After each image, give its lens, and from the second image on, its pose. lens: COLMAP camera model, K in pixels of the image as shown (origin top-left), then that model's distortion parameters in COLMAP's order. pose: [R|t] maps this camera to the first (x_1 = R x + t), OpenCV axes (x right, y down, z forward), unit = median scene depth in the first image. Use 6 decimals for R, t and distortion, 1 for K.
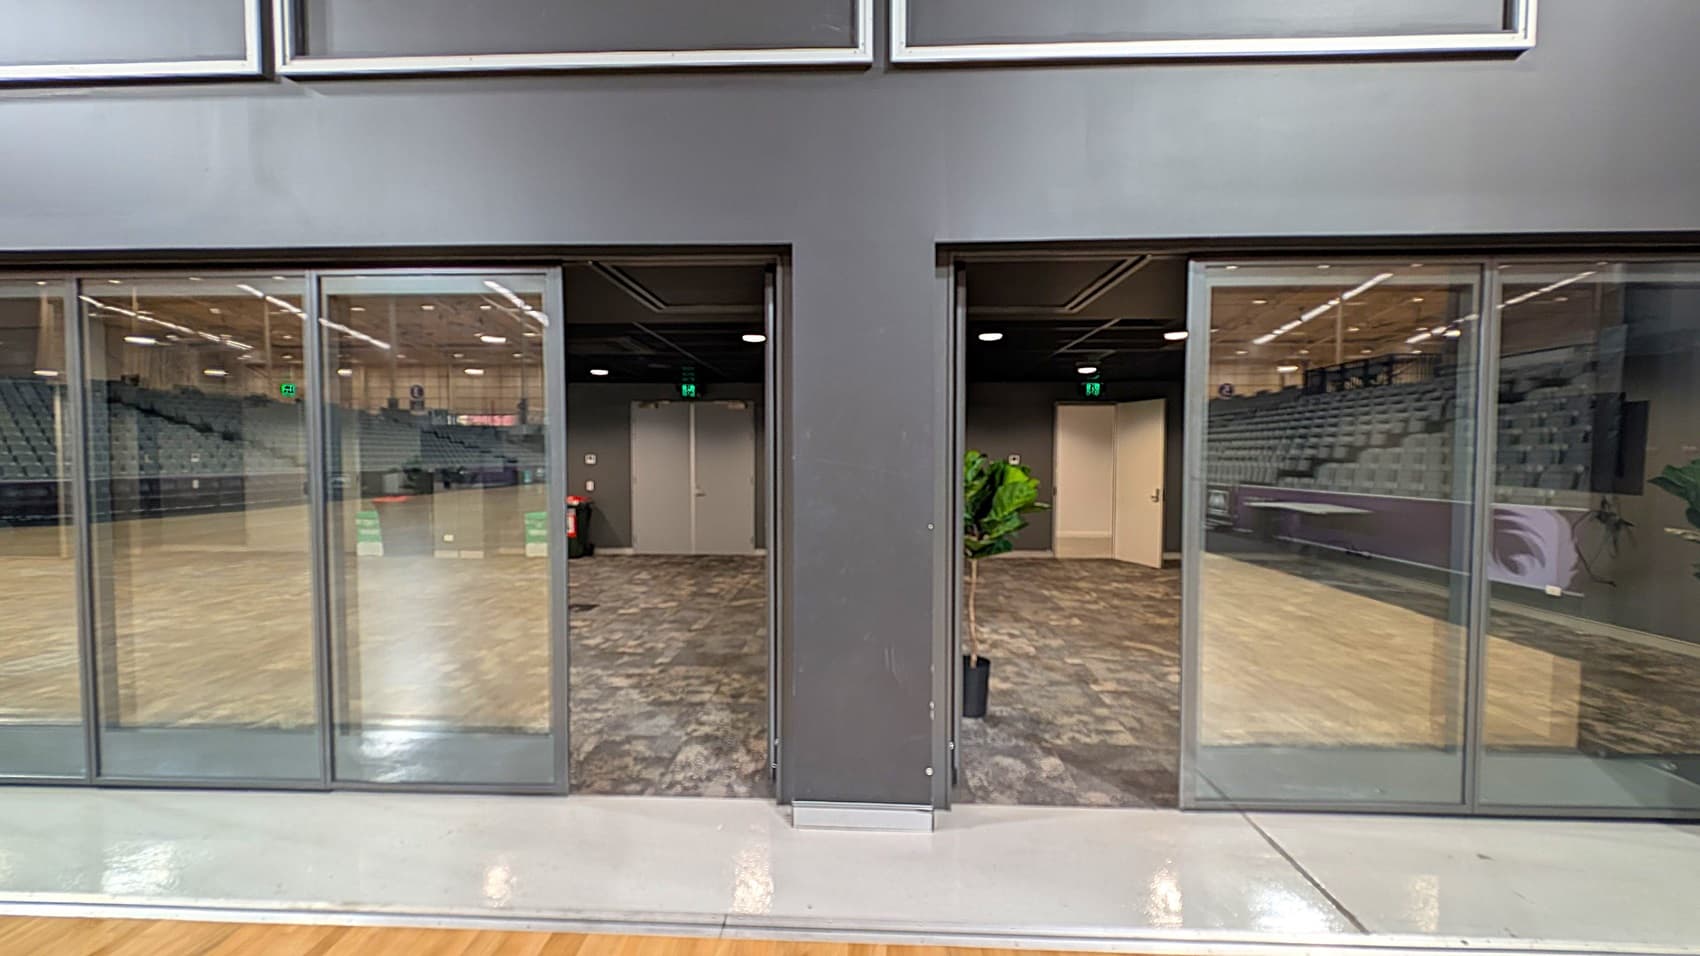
lens RADIAL K [[637.6, 0, 845.0], [0, 637.6, 482.7], [0, 0, 1]] dist [0.008412, -0.003792]
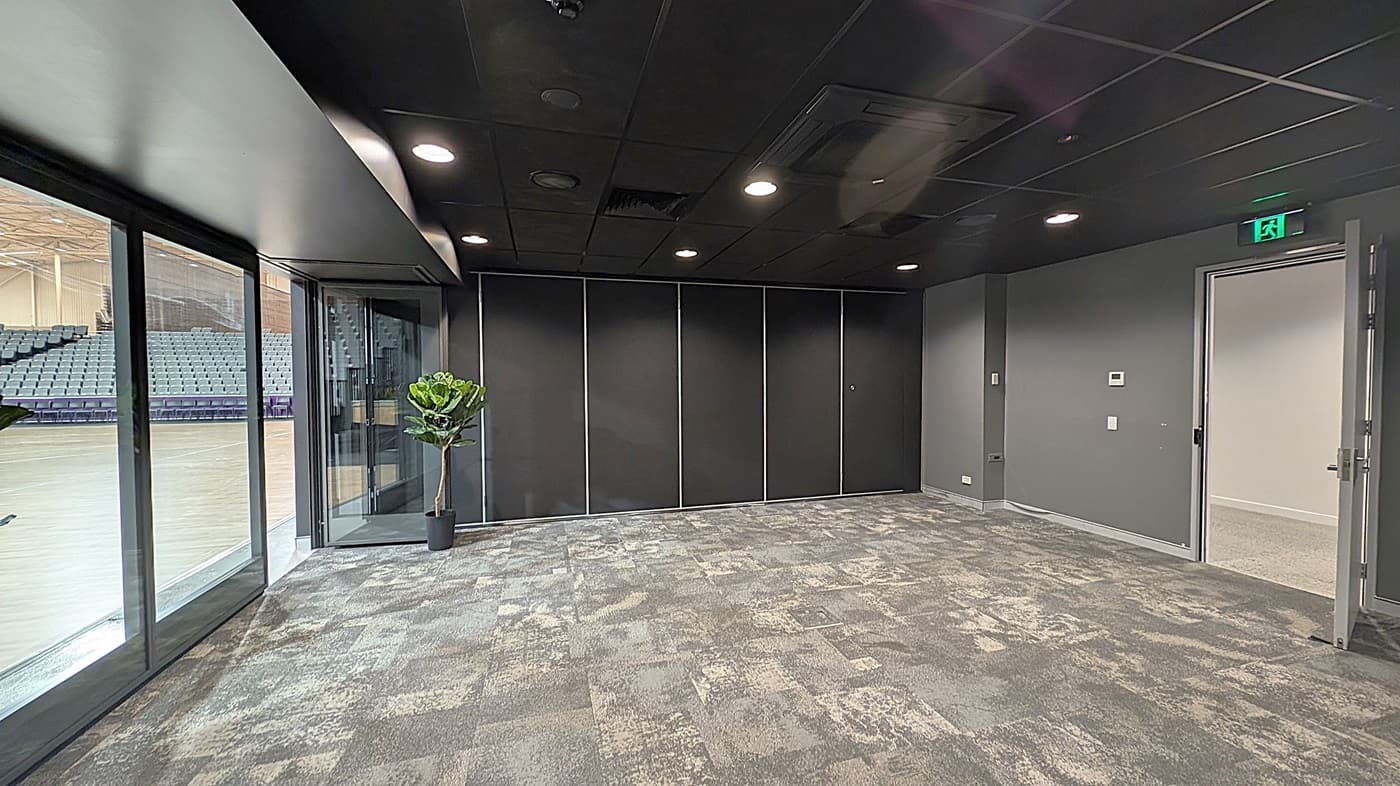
lens RADIAL K [[525.0, 0, 695.7], [0, 525.0, 392.2], [0, 0, 1]] dist [0.008412, -0.003792]
pose [[0.318956, 0.017478, -0.947608, 1.532225], [-0.032792, 0.999435, 0.007397, -0.033405], [0.947202, 0.028714, 0.319349, 1.147872]]
